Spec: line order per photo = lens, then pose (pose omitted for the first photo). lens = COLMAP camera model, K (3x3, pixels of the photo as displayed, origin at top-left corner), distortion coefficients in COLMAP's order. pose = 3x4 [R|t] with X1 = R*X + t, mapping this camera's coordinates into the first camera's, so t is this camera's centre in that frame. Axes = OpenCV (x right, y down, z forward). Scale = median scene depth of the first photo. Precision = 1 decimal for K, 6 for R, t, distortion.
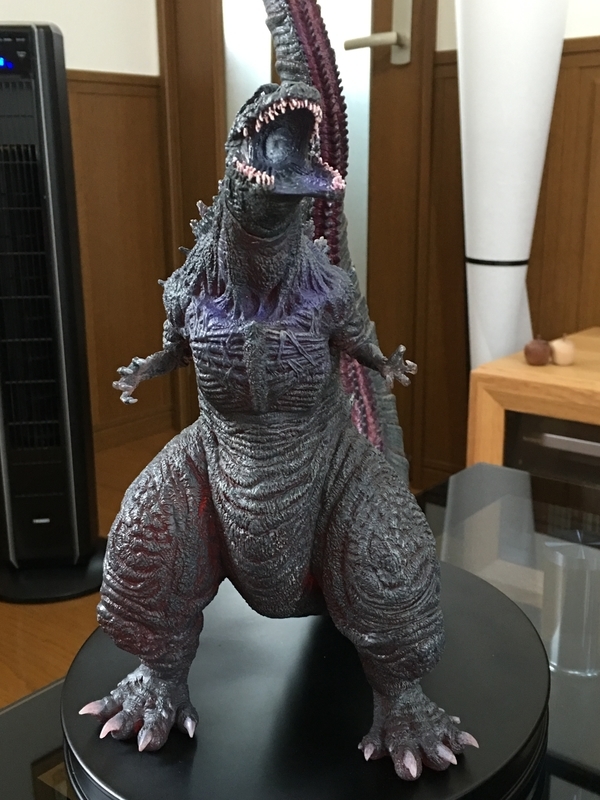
lens RADIAL K [[943.2, 0, 300.0], [0, 943.2, 400.0], [0, 0, 1]] dist [0.061479, 0.018088]
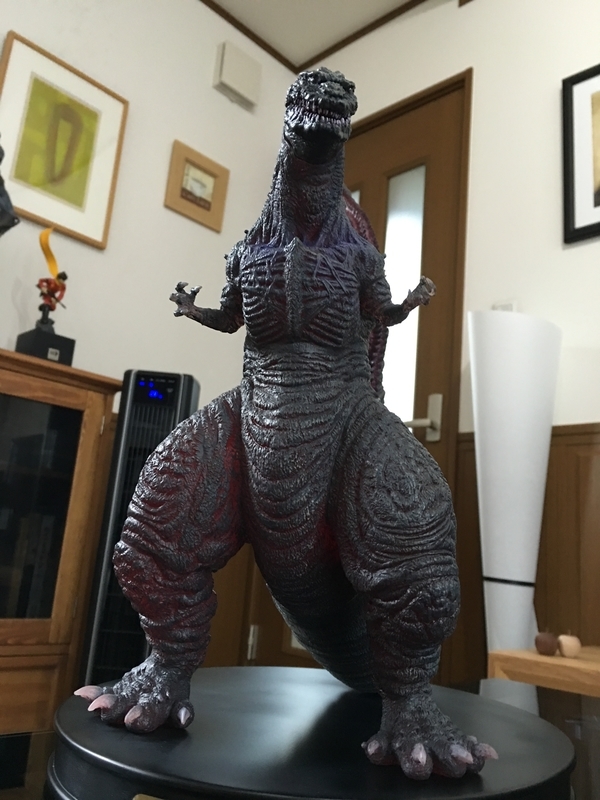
lens RADIAL K [[695.2, 0, 302.2], [0, 695.2, 399.5], [0, 0, 1]] dist [0.073962, -0.085865]
pose [[0.992442, 0.075107, -0.097043, 0.050412], [-0.111406, 0.883033, -0.455897, 0.425579], [0.051451, 0.463263, 0.884726, 0.286252]]
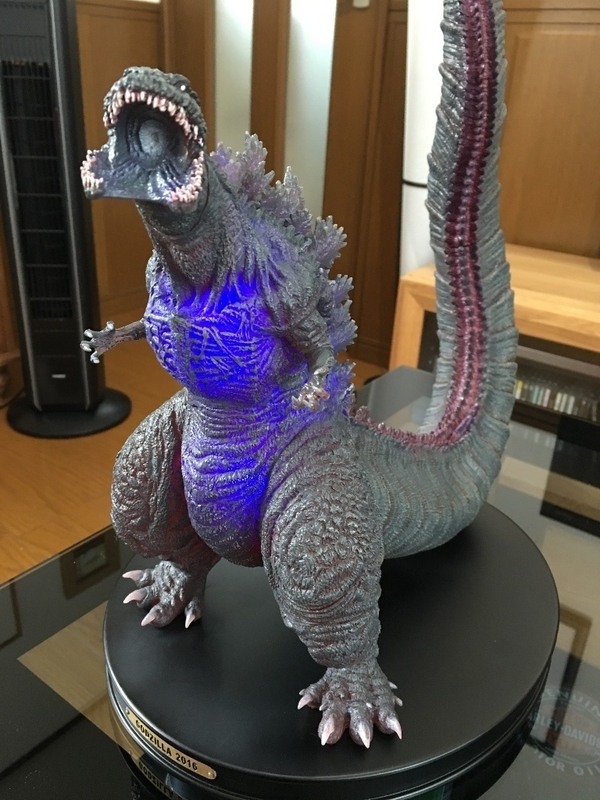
lens RADIAL K [[695.2, 0, 302.2], [0, 695.2, 399.5], [0, 0, 1]] dist [0.073962, -0.085865]
pose [[0.897729, 0.232075, -0.374464, 0.321849], [-0.164029, 0.964962, 0.204799, -0.148480], [0.408872, -0.122431, 0.904342, 0.331029]]
